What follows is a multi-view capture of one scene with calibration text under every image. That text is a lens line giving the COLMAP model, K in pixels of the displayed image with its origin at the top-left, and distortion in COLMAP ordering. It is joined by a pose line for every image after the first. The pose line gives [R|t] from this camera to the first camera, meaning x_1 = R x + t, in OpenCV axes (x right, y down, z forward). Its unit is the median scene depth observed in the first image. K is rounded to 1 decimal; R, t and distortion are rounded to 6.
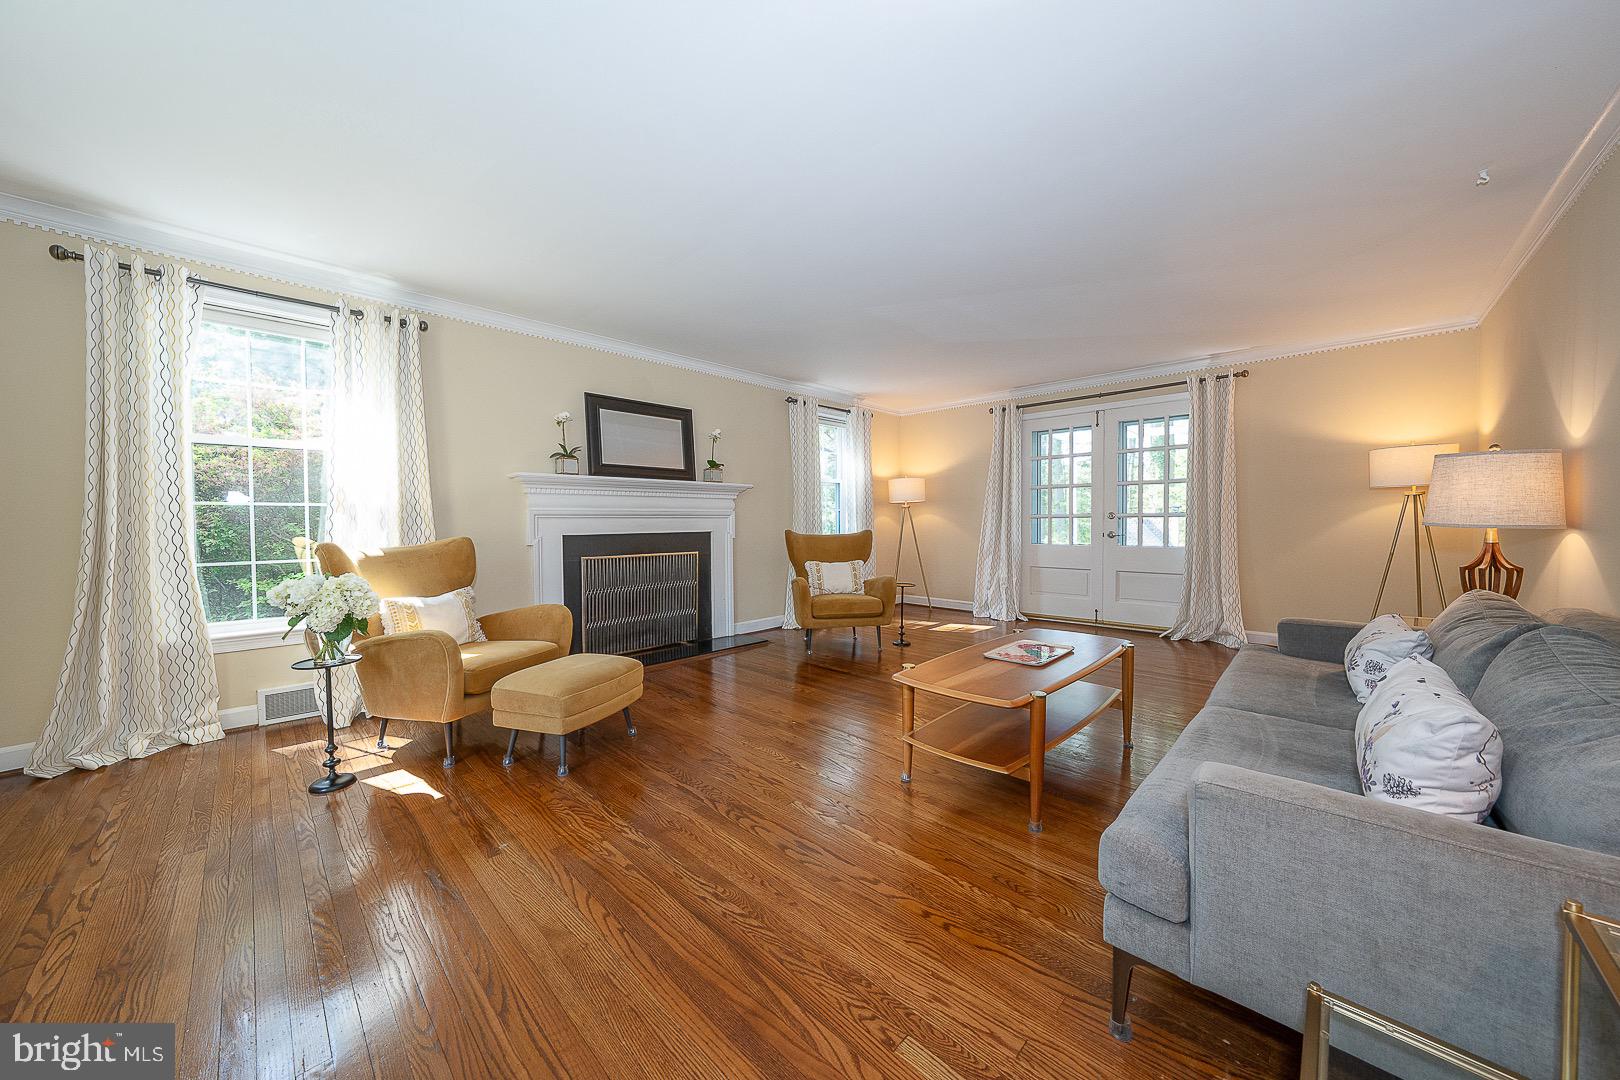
lens RADIAL K [[550.0, 0, 810.0], [0, 550.0, 540.0], [0, 0, 1]] dist [-0.015624, 0.000428]
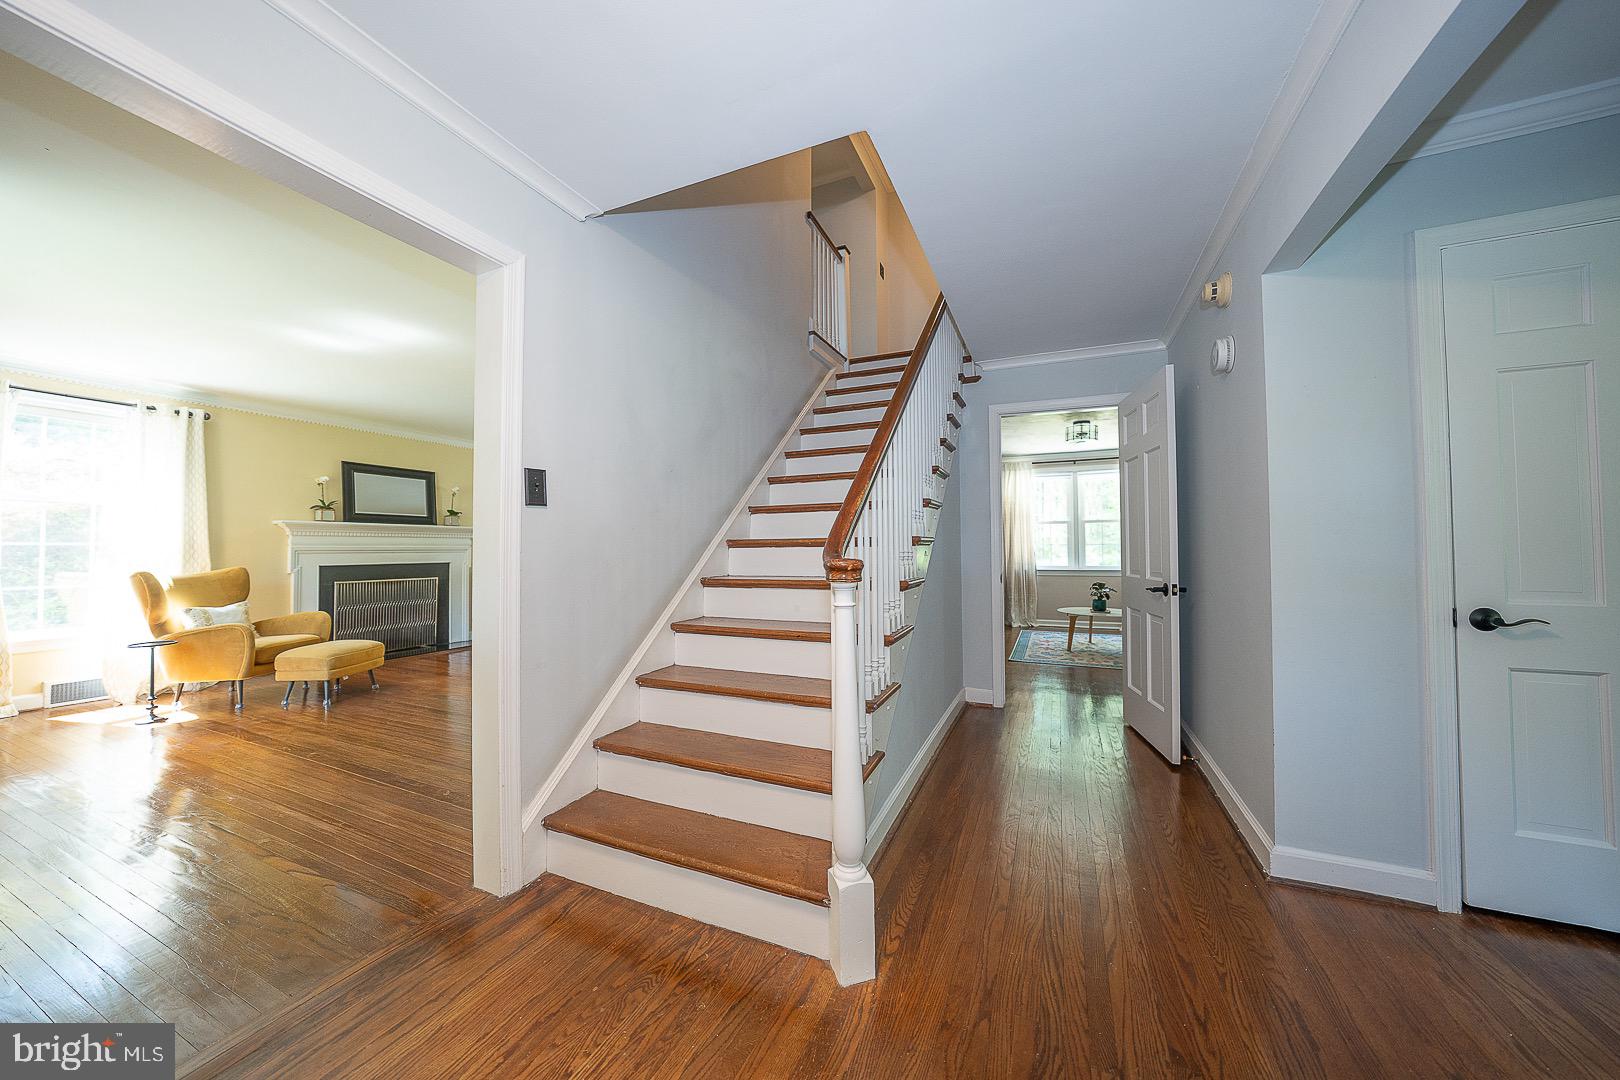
lens RADIAL K [[550.0, 0, 810.0], [0, 550.0, 540.0], [0, 0, 1]] dist [-0.015624, 0.000428]
pose [[0.938231, 0.010659, 0.345844, 0.231104], [0.006690, 0.998780, -0.048930, 0.002102], [-0.345944, 0.048222, 0.937015, -0.704193]]
